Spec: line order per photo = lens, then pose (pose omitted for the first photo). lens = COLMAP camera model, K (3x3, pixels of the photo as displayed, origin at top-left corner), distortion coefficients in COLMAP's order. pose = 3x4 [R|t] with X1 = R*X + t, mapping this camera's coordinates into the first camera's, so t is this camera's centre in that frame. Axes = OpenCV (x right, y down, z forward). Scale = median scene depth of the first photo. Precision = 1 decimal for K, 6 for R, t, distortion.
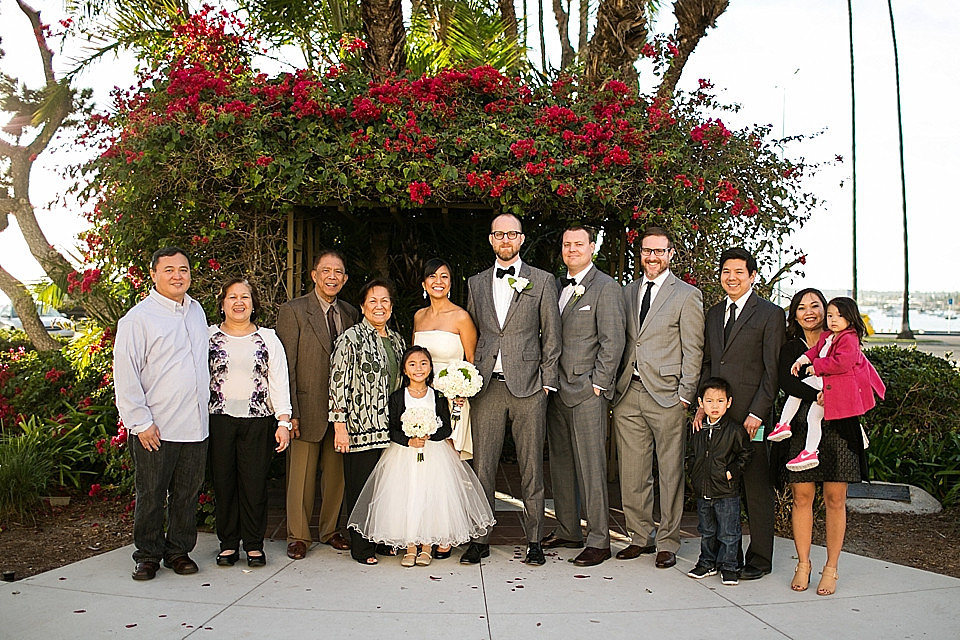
lens RADIAL K [[1187.8, 0, 524.8], [0, 1187.8, 348.7], [0, 0, 1]] dist [-0.068175, 0.012382]
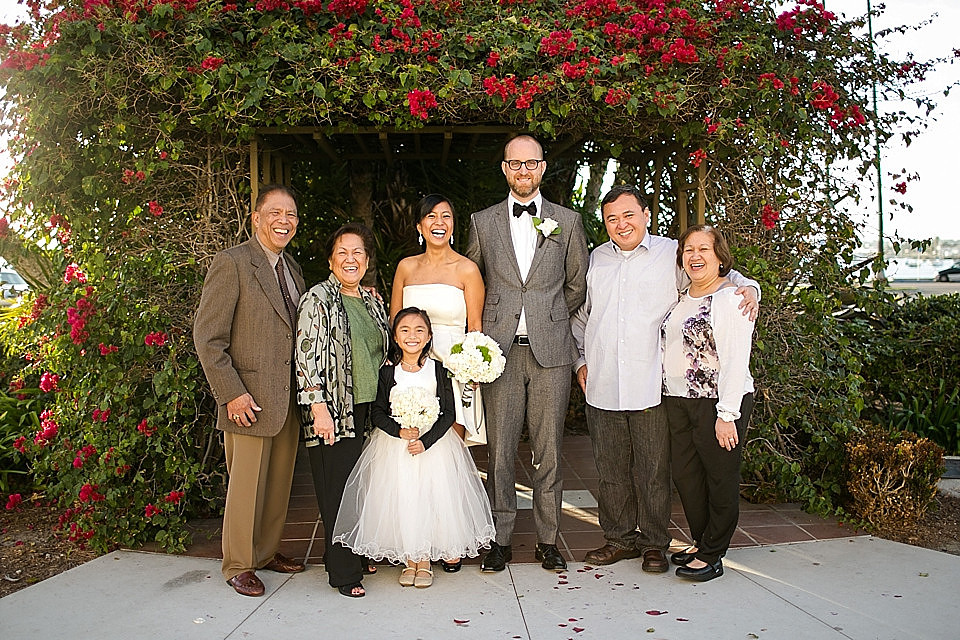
lens RADIAL K [[1132.3, 0, 486.7], [0, 1132.3, 353.5], [0, 0, 1]] dist [-0.080691, 0.060453]
pose [[0.999731, -0.022976, -0.003186, -0.046682], [0.023093, 0.998798, 0.043226, -0.003493], [0.002189, -0.043288, 0.999060, 0.264013]]
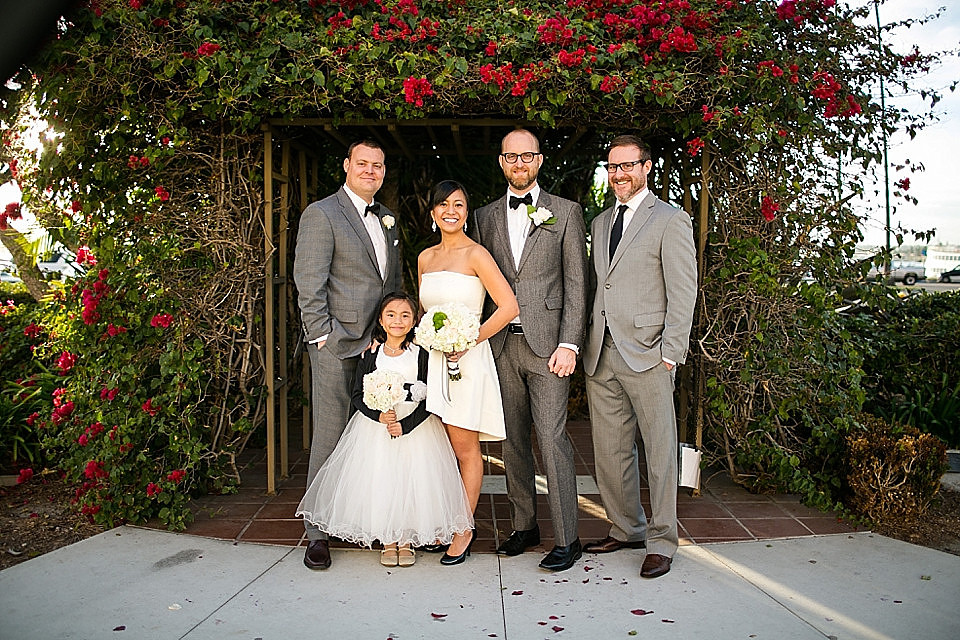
lens RADIAL K [[989.4, 0, 479.0], [0, 989.4, 317.3], [0, 0, 1]] dist [-0.093225, 0.106969]
pose [[0.998065, -0.006979, -0.061790, -0.011206], [0.008171, 0.999785, 0.019052, 0.000566], [0.061644, -0.019520, 0.997907, 0.355582]]
